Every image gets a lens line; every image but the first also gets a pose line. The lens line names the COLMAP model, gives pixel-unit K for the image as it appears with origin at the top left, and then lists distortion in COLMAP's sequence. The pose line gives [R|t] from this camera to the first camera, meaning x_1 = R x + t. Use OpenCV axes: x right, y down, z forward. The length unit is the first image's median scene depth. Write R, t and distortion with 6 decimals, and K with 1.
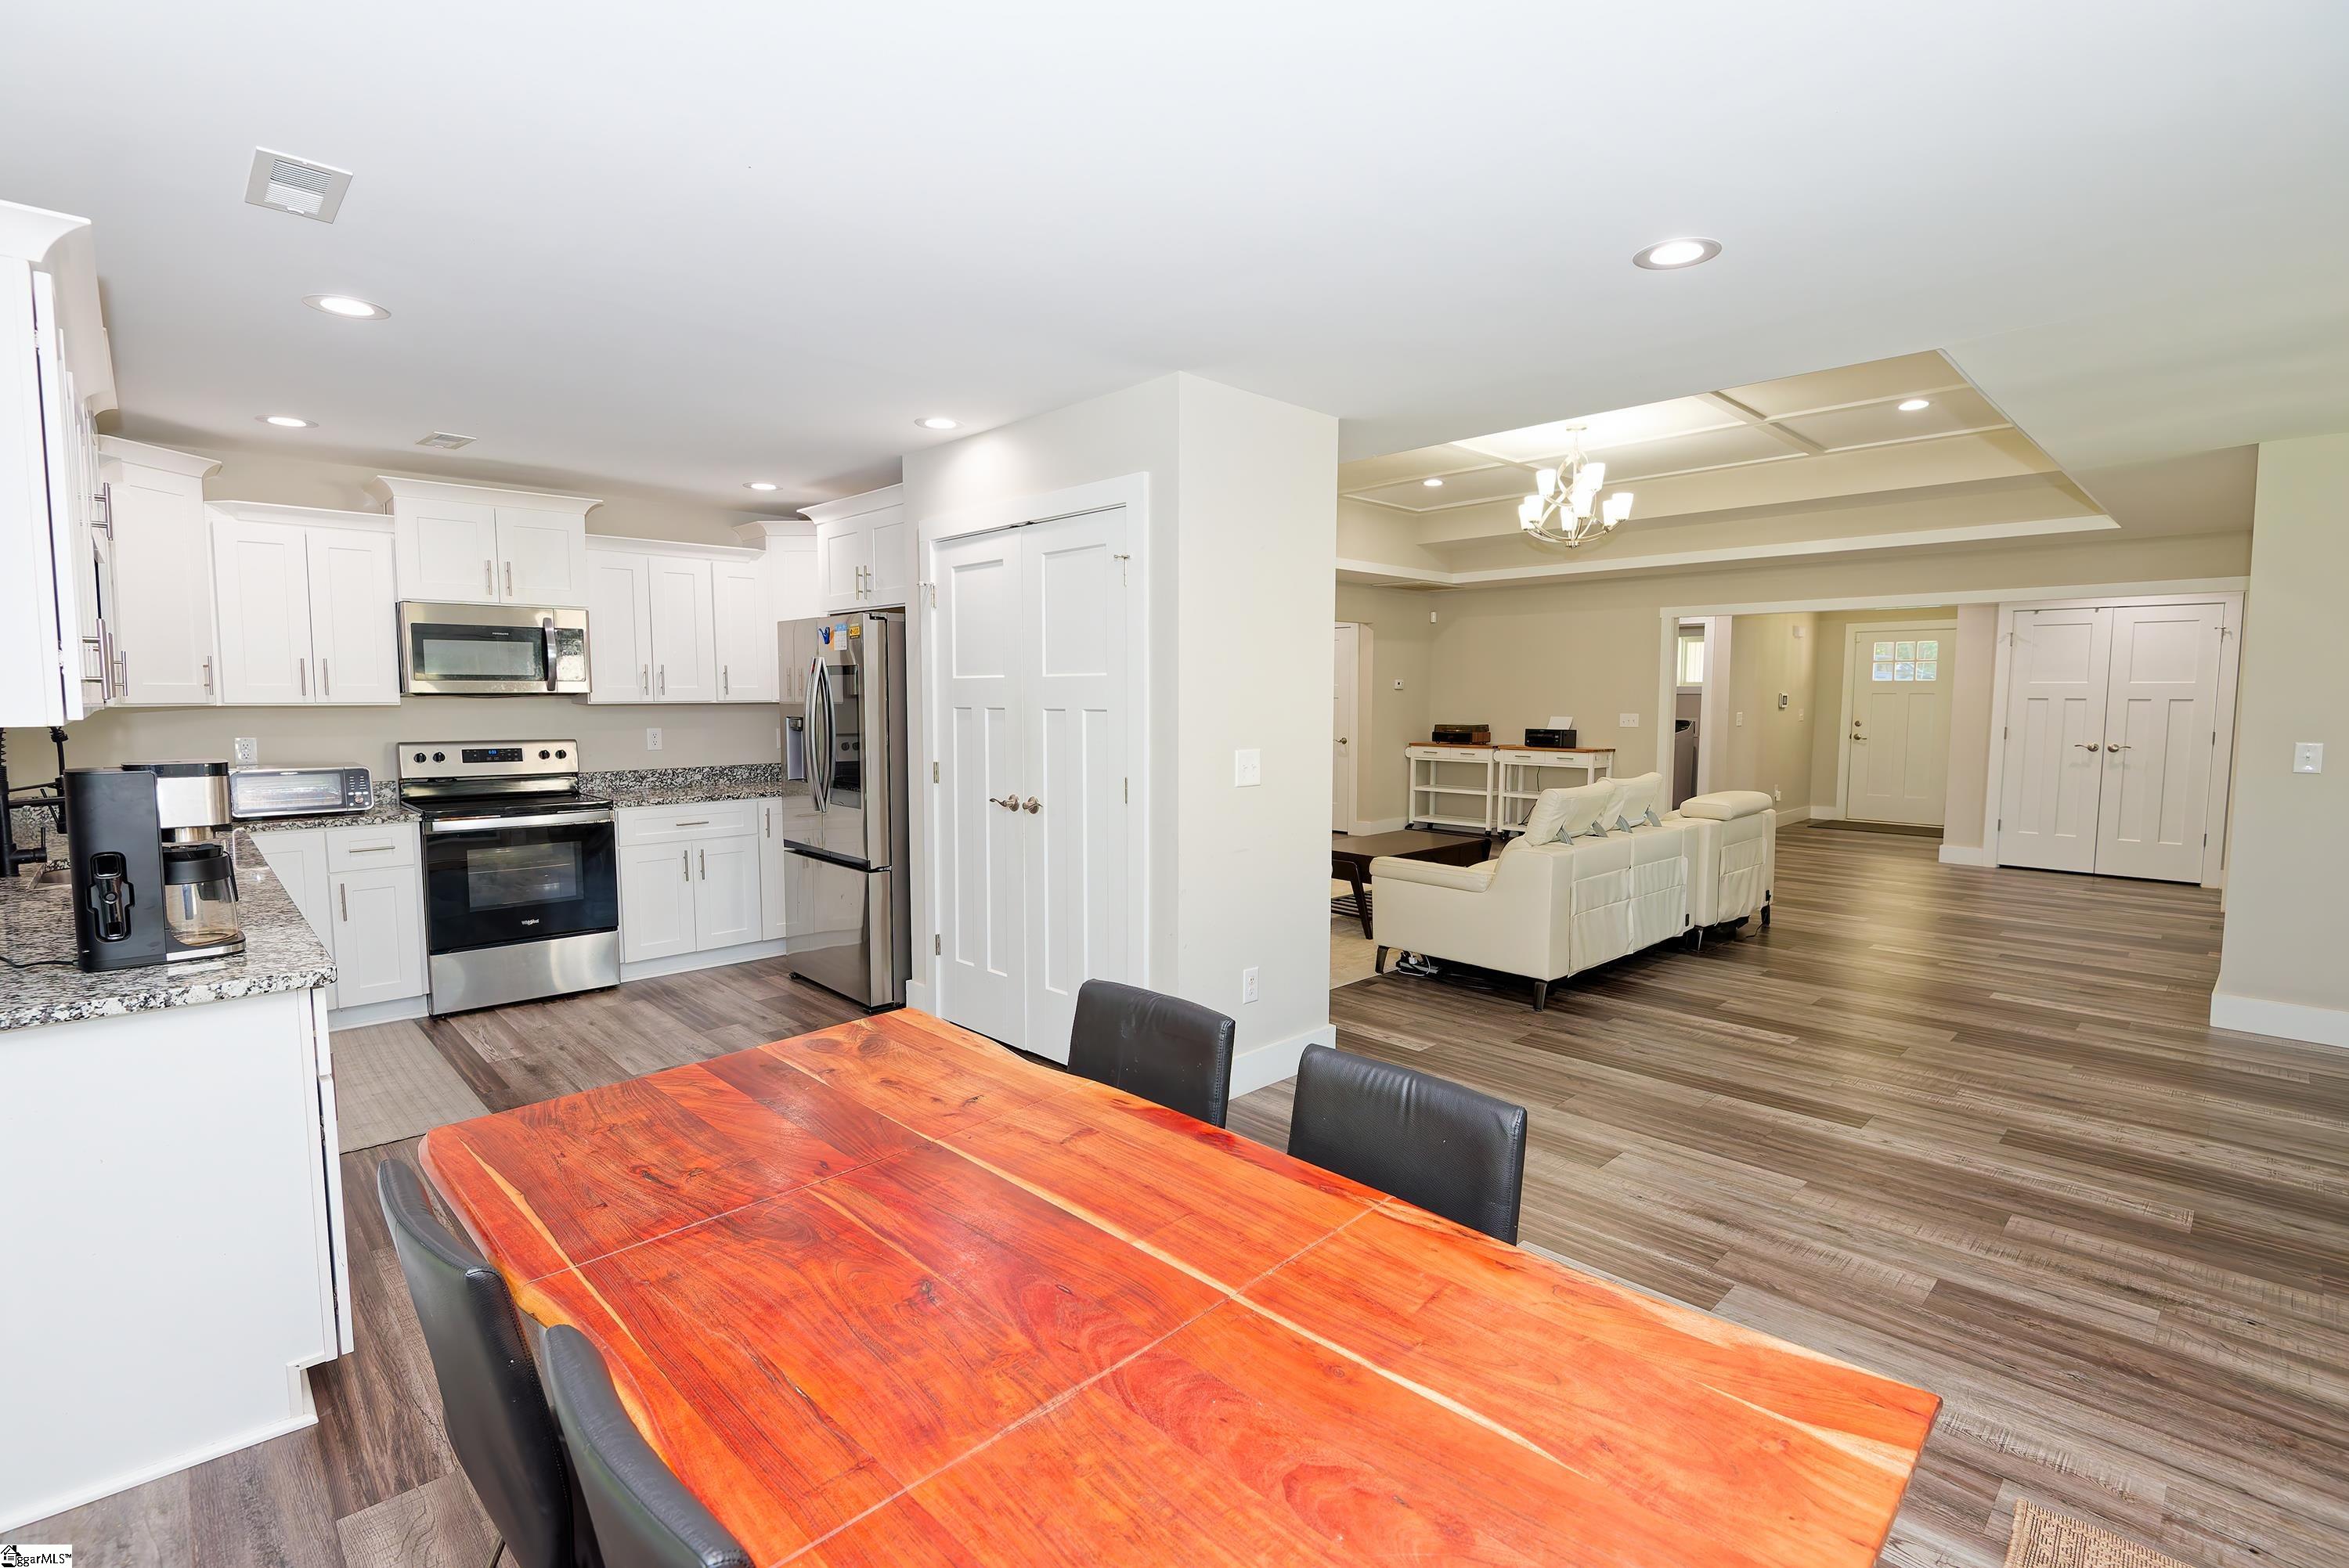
lens RADIAL K [[1070.4, 0, 1177.0], [0, 1070.4, 779.6], [0, 0, 1]] dist [0.002611, -0.006276]
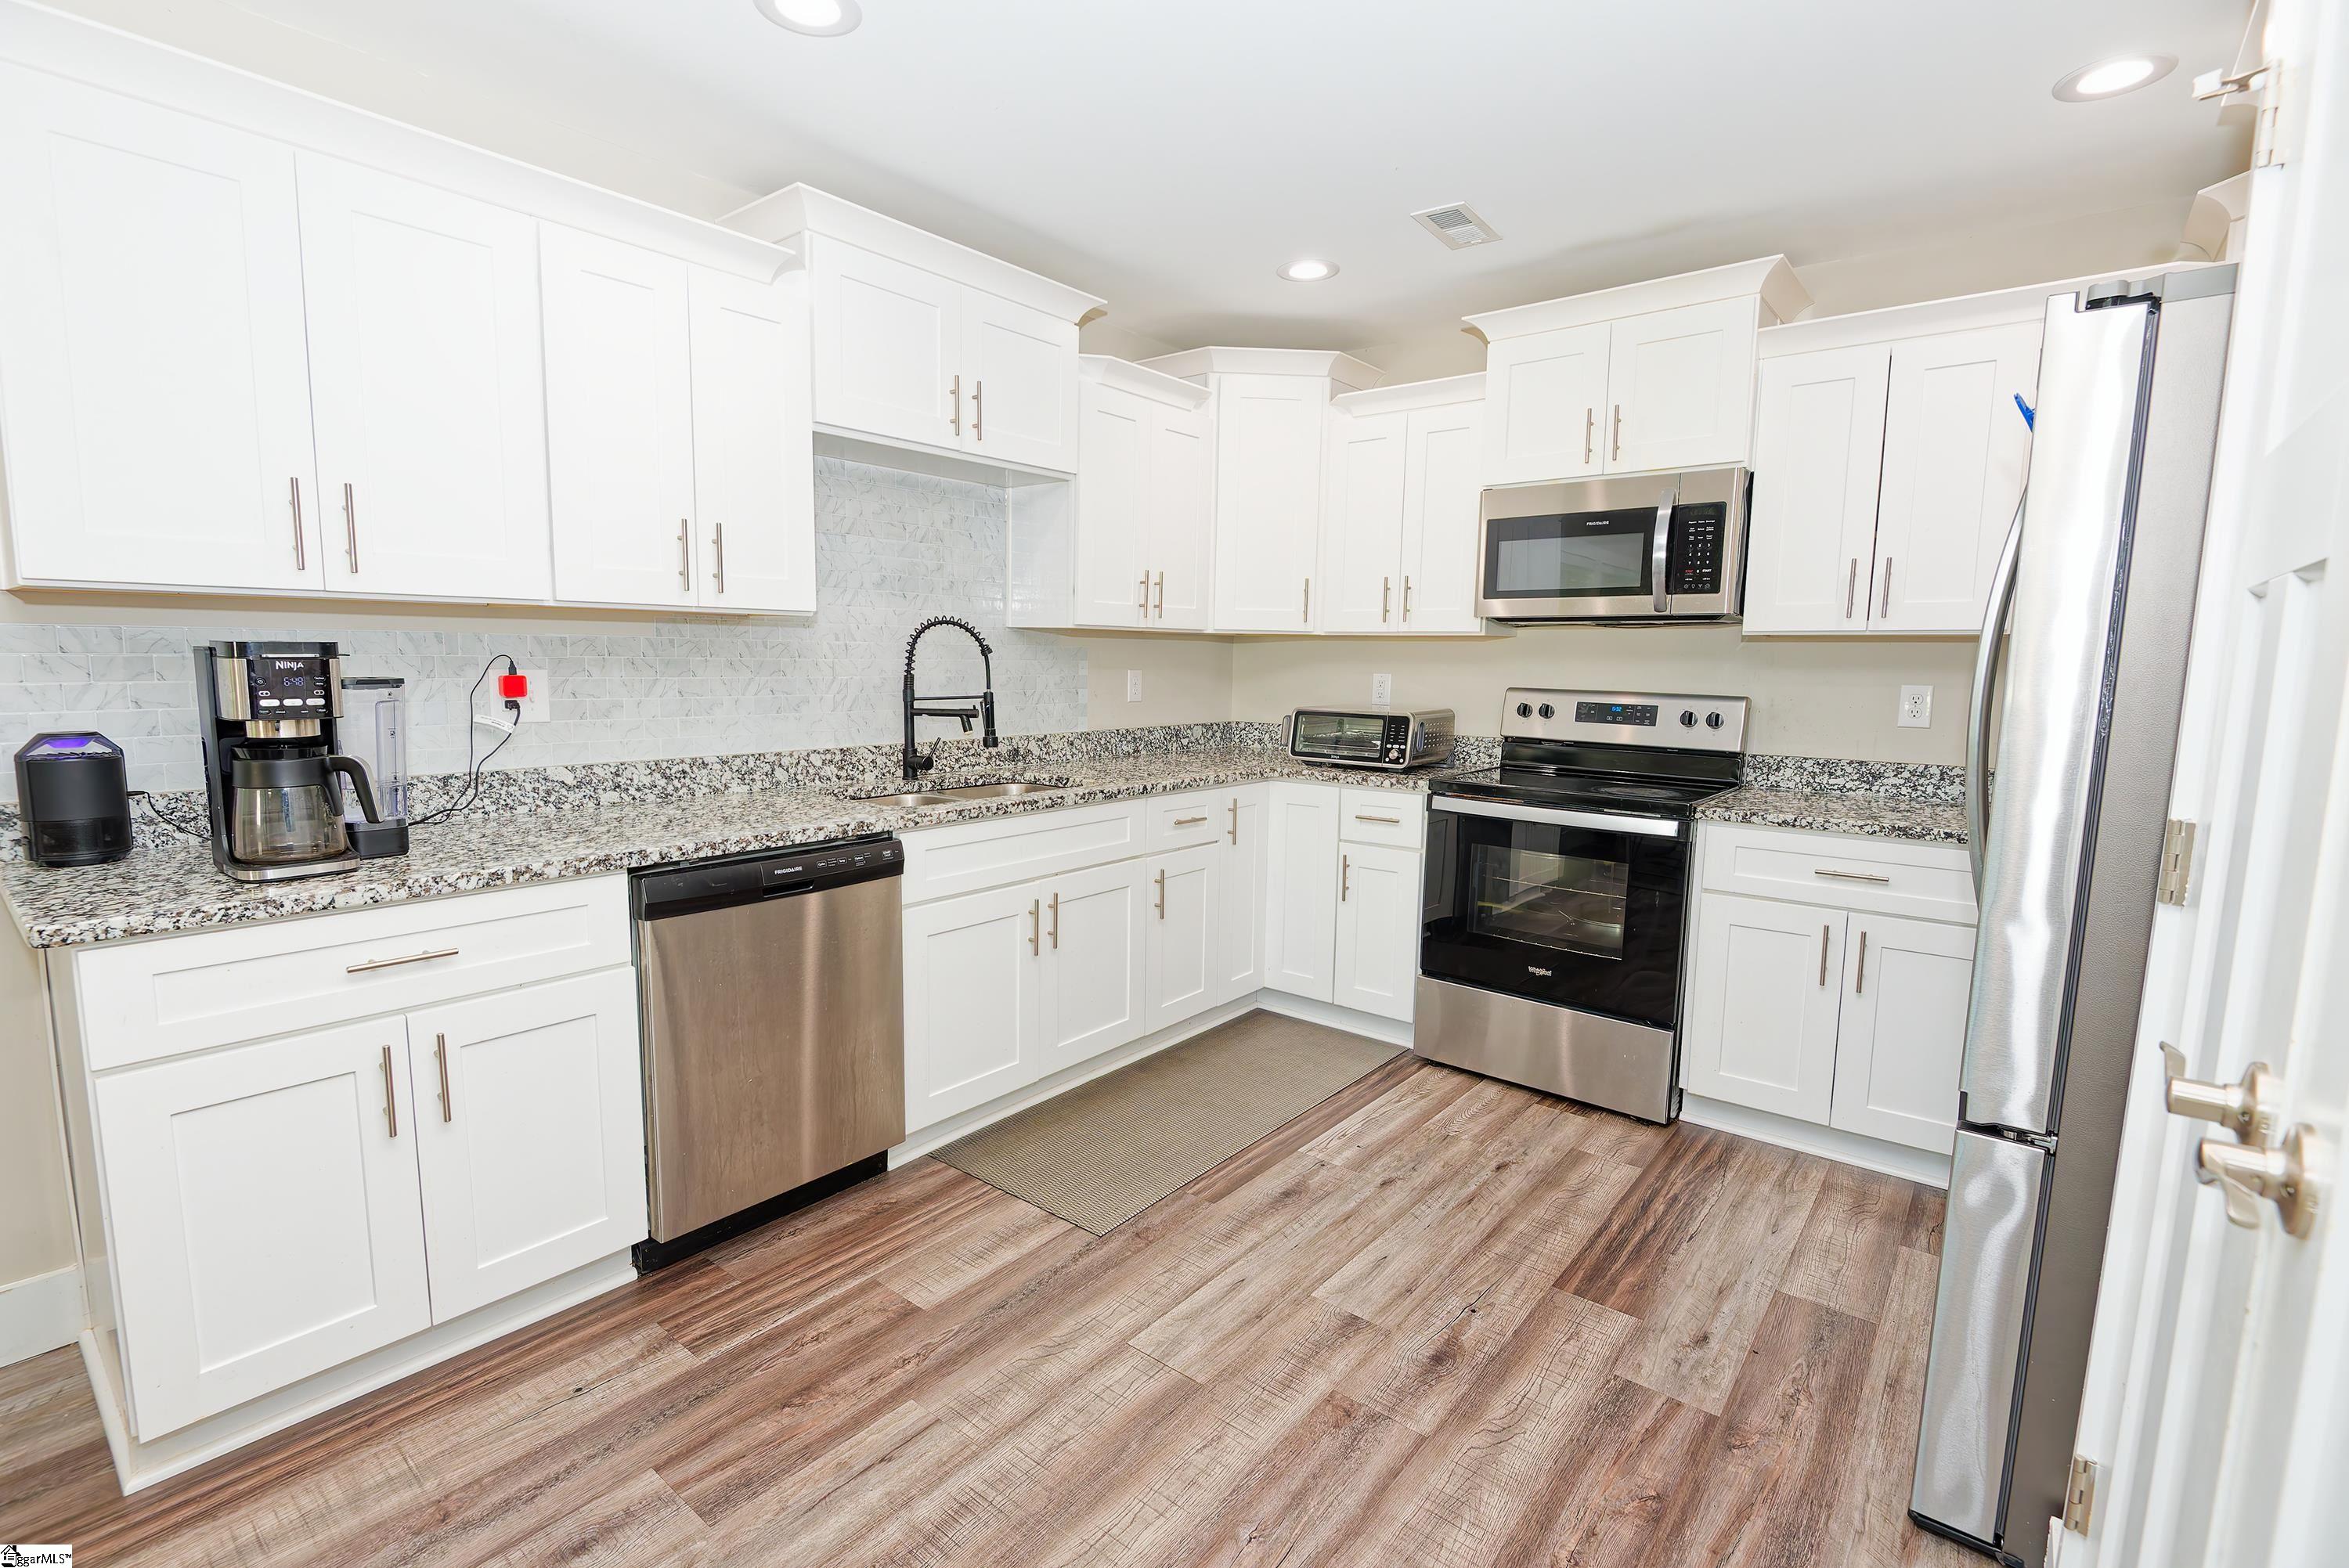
lens RADIAL K [[1070.4, 0, 1171.7], [0, 1070.4, 790.8], [0, 0, 1]] dist [0.002611, -0.006276]
pose [[0.115918, 0.124704, -0.985399, -0.010332], [-0.094562, 0.988967, 0.114031, -0.028749], [0.988747, 0.079963, 0.126432, 0.735273]]
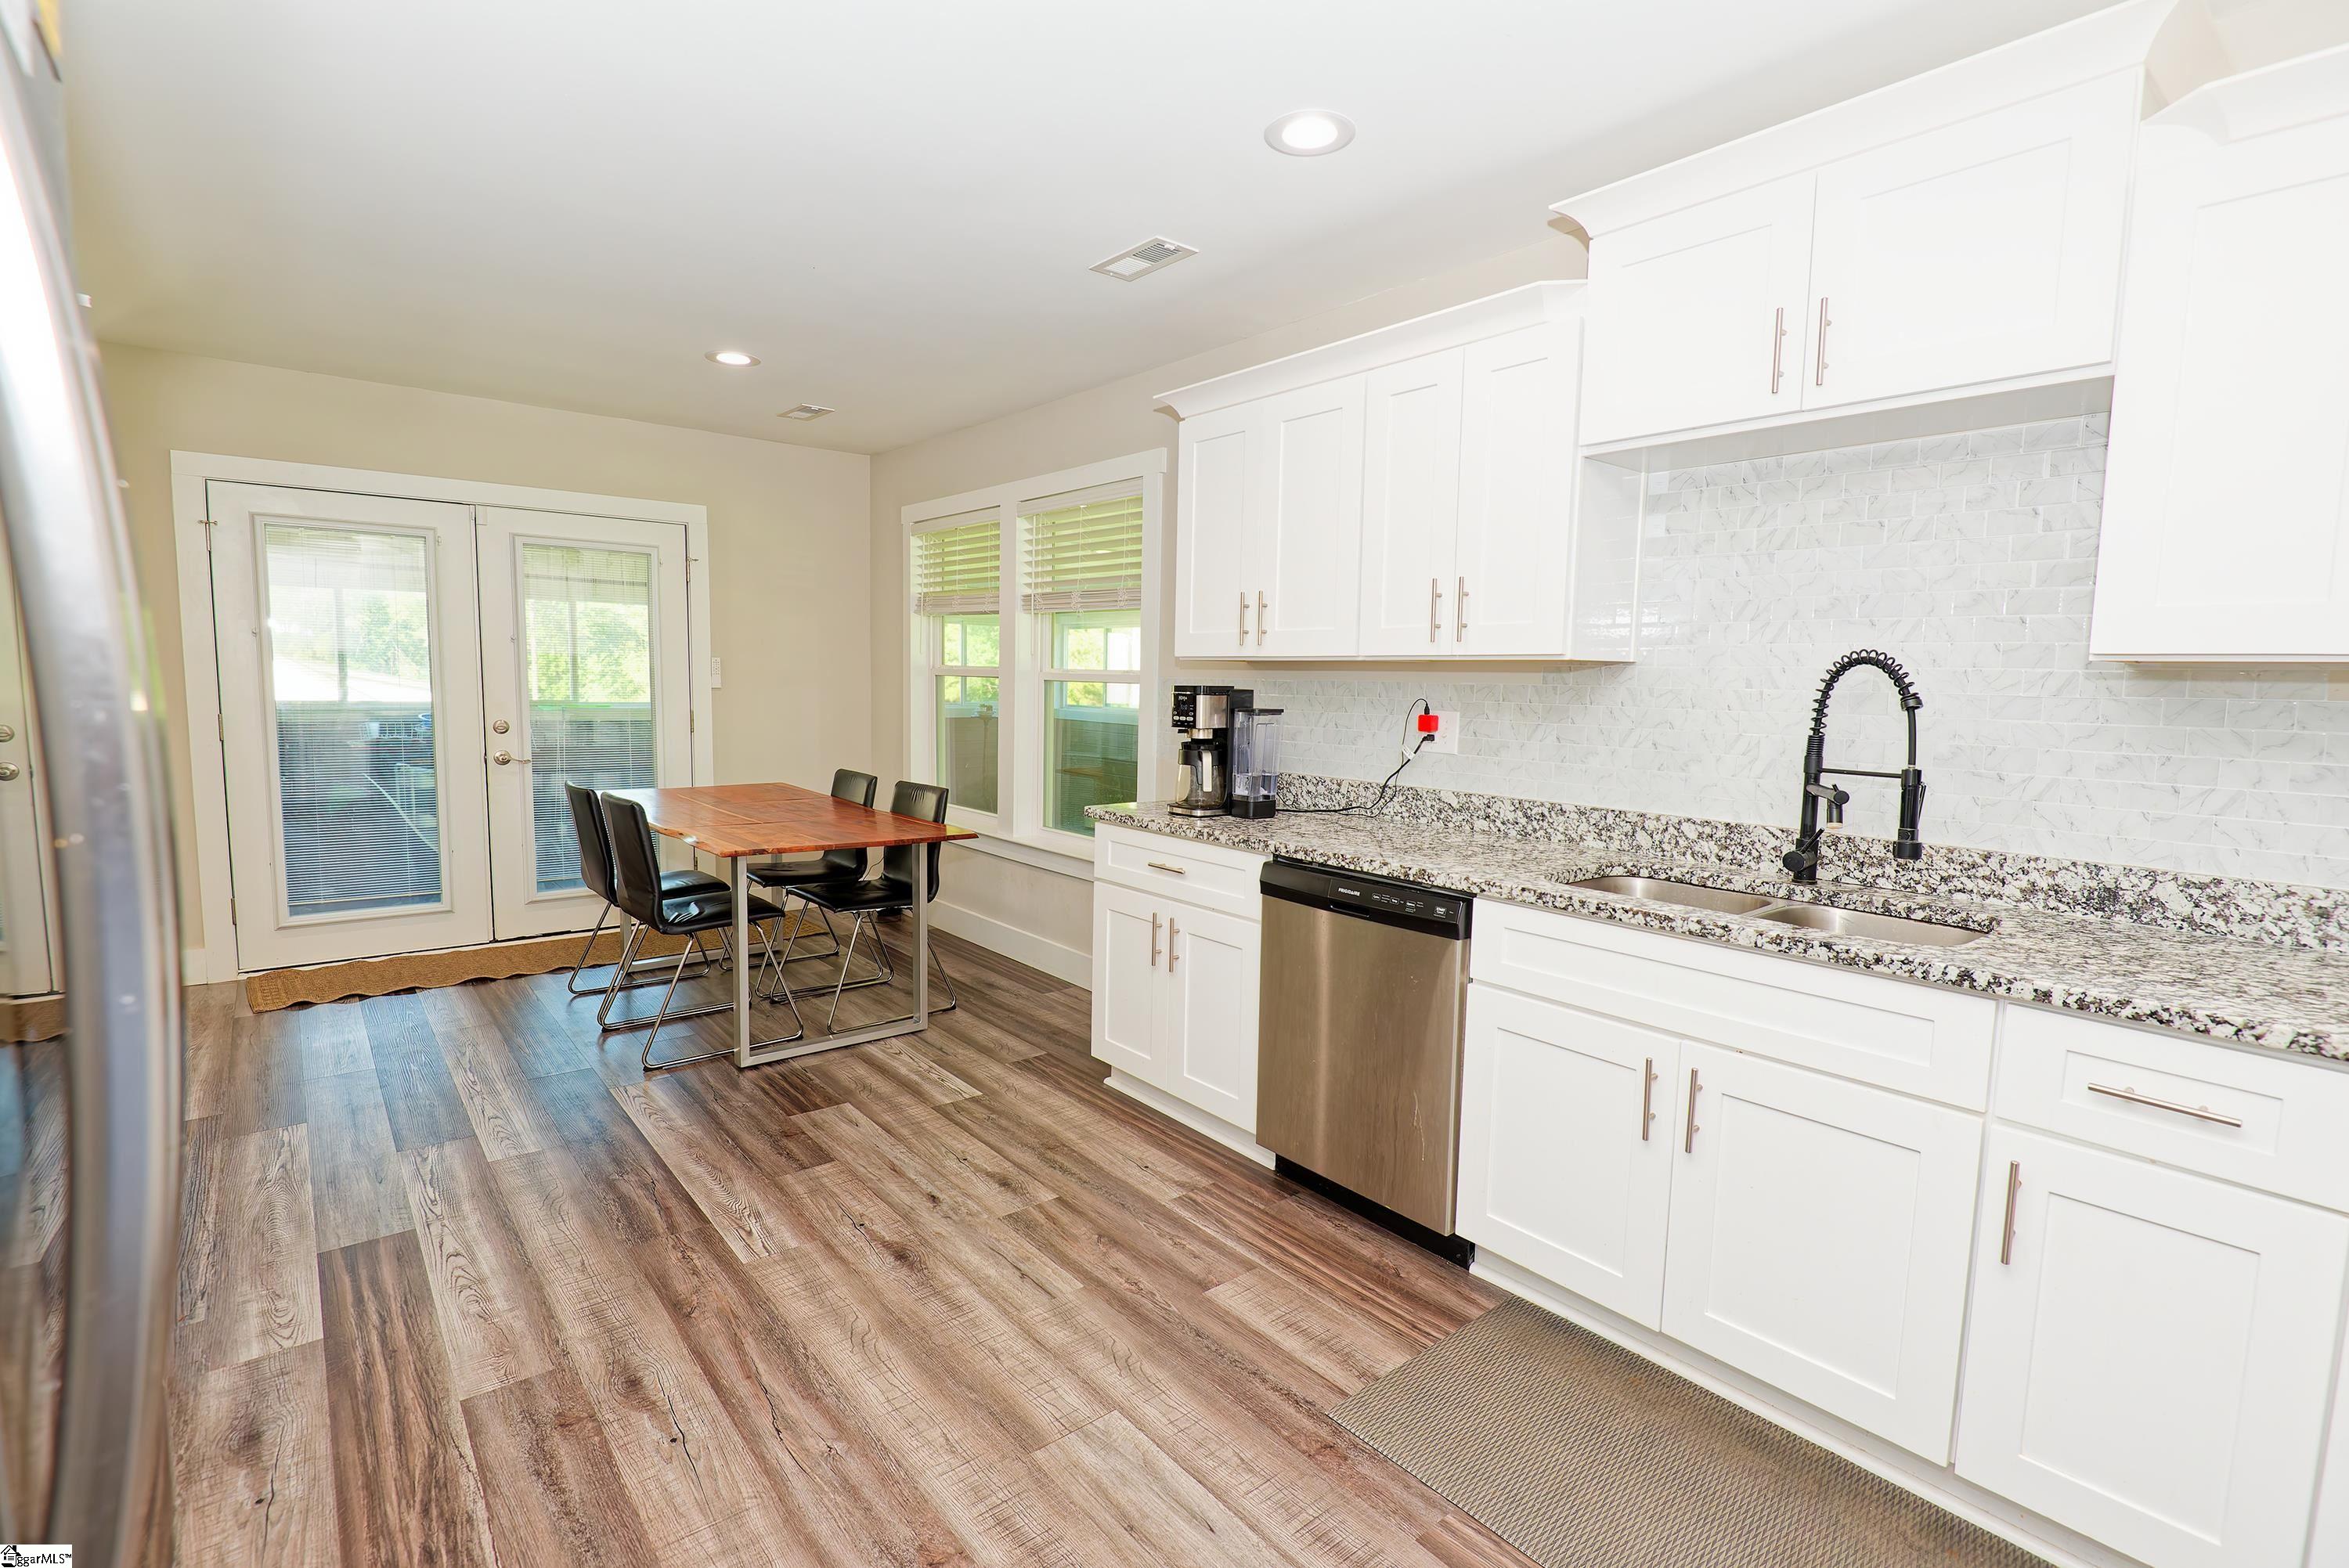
lens RADIAL K [[1070.4, 0, 1160.2], [0, 1070.4, 790.9], [0, 0, 1]] dist [0.002611, -0.006276]
pose [[-0.996297, -0.032034, 0.079782, -0.461780], [-0.016848, 0.982744, 0.184202, -0.067898], [-0.084306, 0.182176, -0.979645, 1.156550]]
